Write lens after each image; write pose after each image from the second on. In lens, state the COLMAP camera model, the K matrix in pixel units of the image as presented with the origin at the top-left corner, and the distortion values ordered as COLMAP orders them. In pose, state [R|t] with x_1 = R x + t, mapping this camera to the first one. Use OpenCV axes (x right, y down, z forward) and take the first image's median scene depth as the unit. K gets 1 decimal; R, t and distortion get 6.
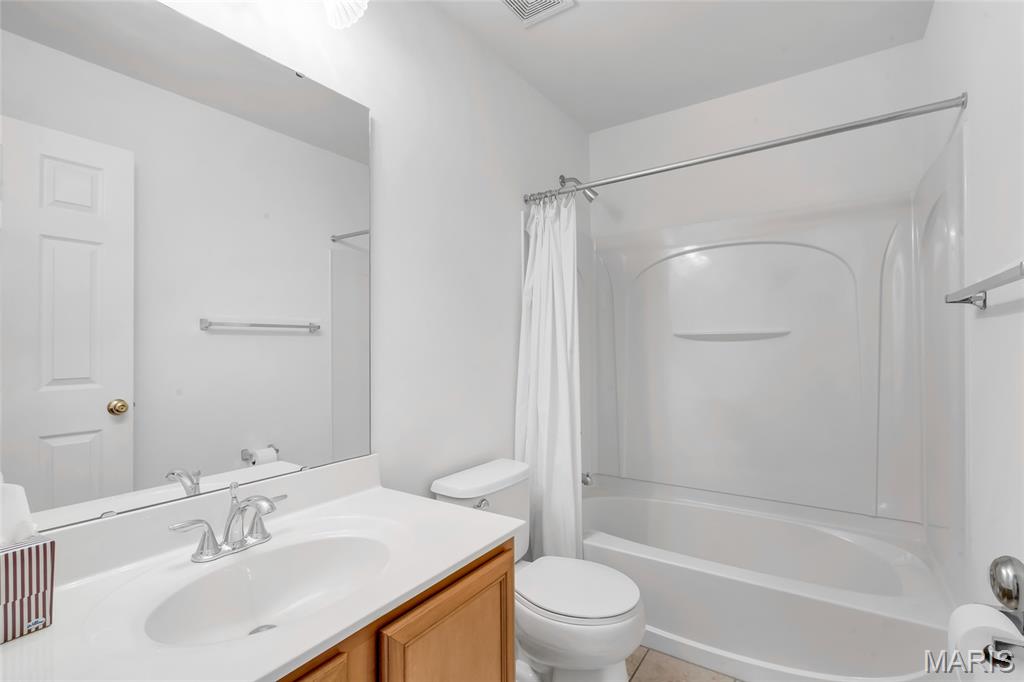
lens RADIAL K [[469.1, 0, 508.8], [0, 469.1, 343.5], [0, 0, 1]] dist [-0.010265, 0.000079]
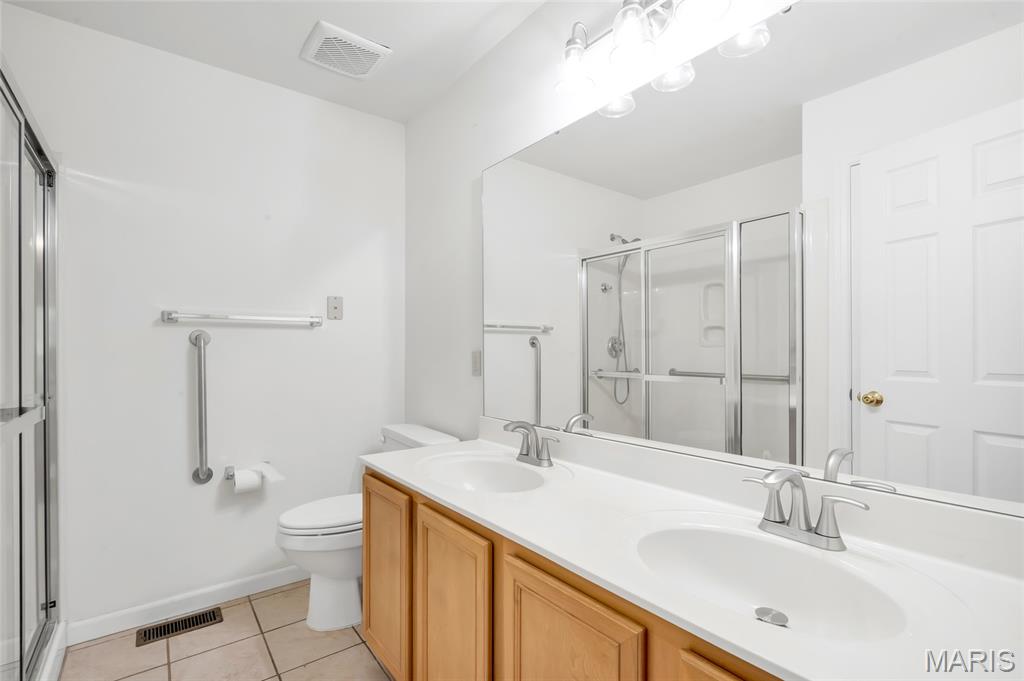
lens RADIAL K [[485.9, 0, 512.0], [0, 485.9, 340.5], [0, 0, 1]] dist [-0.000049, 0.000099]
pose [[-0.312540, 0.001367, -0.949904, 0.348875], [0.010822, 0.999939, -0.002121, 0.000930], [0.949843, -0.010943, -0.312535, 0.480403]]
